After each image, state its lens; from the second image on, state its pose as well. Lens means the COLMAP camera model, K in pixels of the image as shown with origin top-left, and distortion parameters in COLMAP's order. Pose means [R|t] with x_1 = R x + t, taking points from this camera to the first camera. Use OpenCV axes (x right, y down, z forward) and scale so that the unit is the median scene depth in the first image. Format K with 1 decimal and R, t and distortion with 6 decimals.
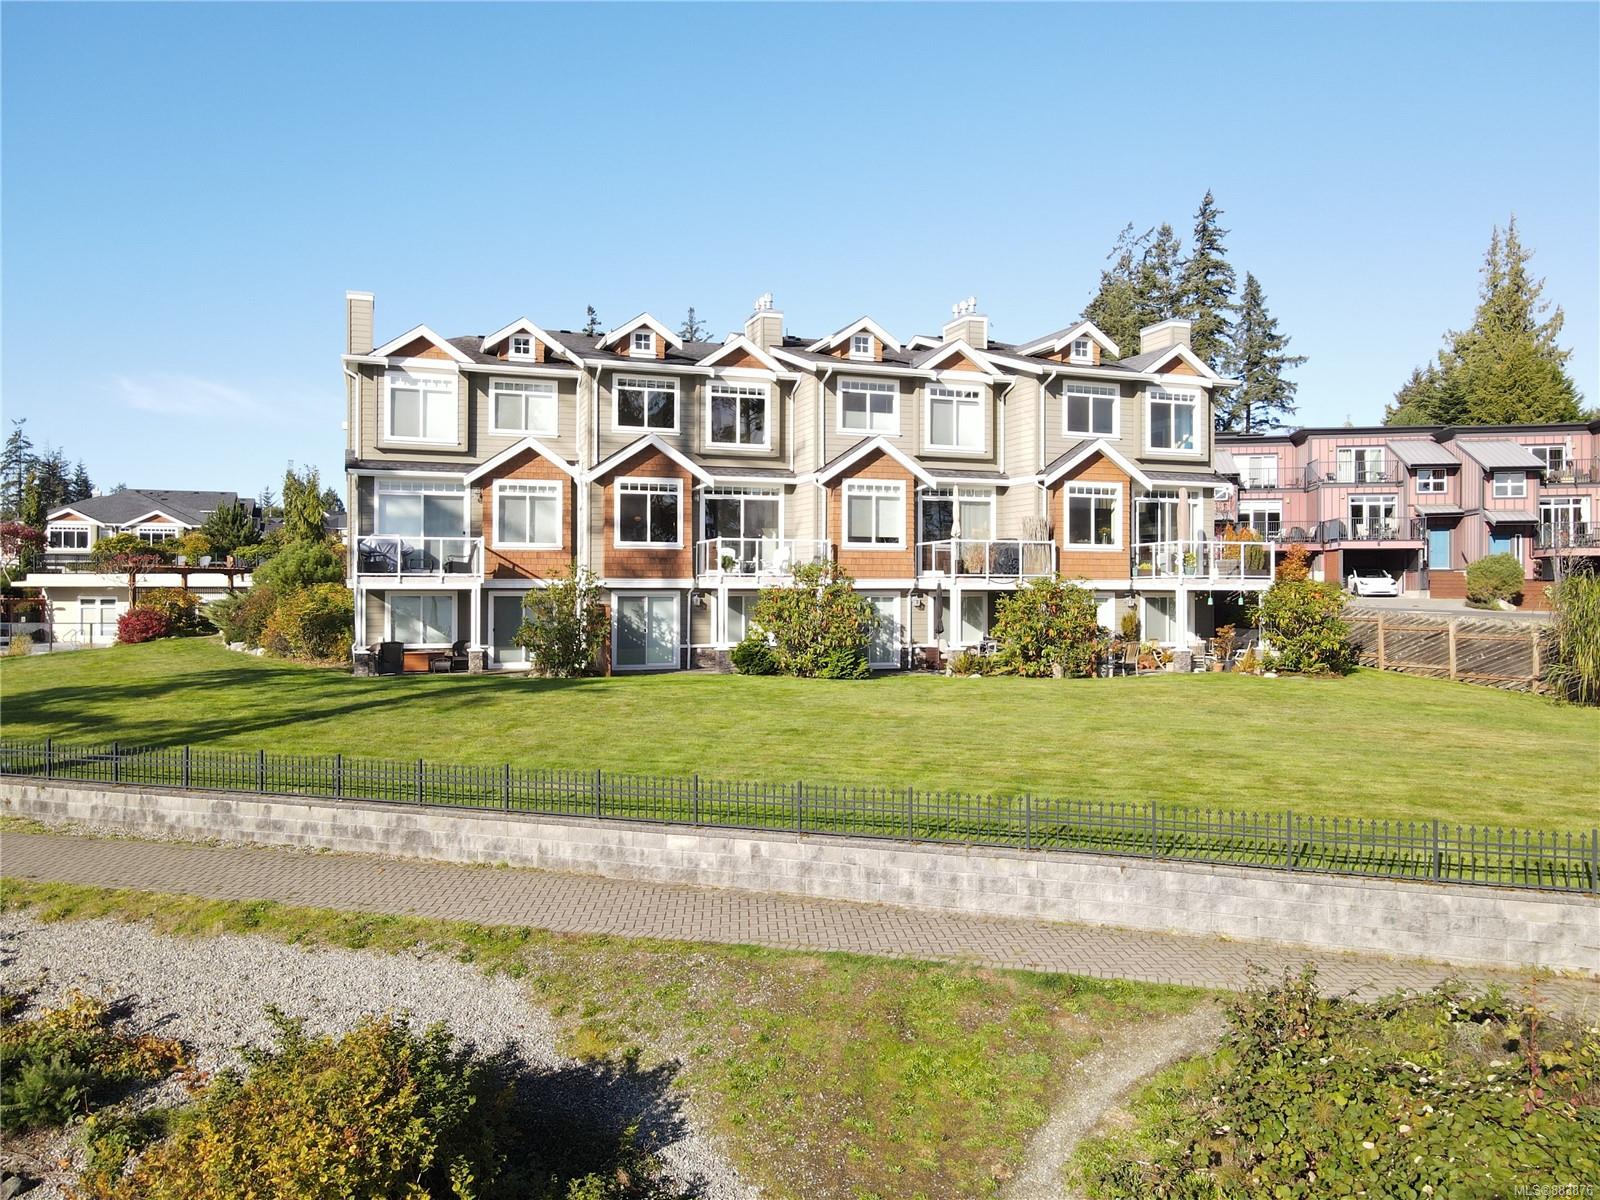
lens RADIAL K [[1144.6, 0, 800.9], [0, 1144.6, 600.2], [0, 0, 1]] dist [0.007637, 0.009255]
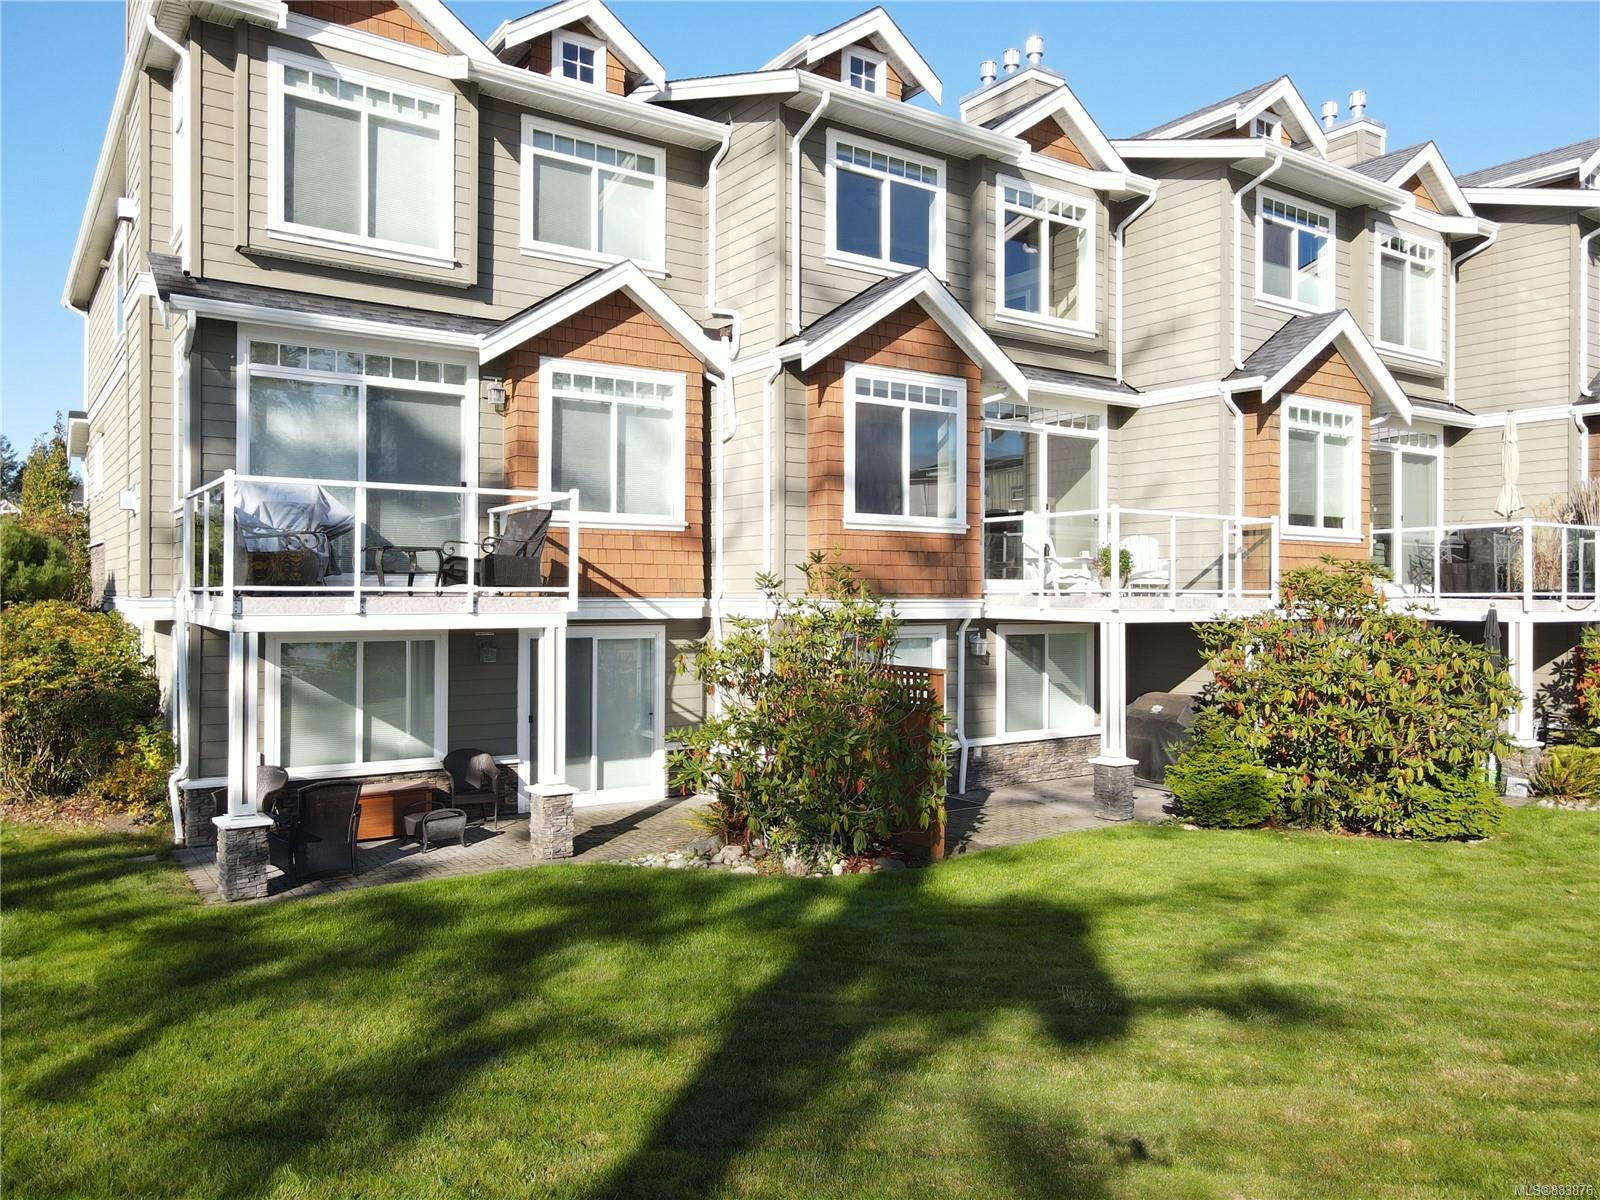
lens RADIAL K [[1144.6, 0, 798.7], [0, 1144.6, 593.4], [0, 0, 1]] dist [0.007637, 0.009255]
pose [[0.965181, 0.001456, 0.261579, -0.286002], [-0.000666, 0.999995, -0.003109, -0.019254], [-0.261583, 0.002826, 0.965177, 0.576175]]
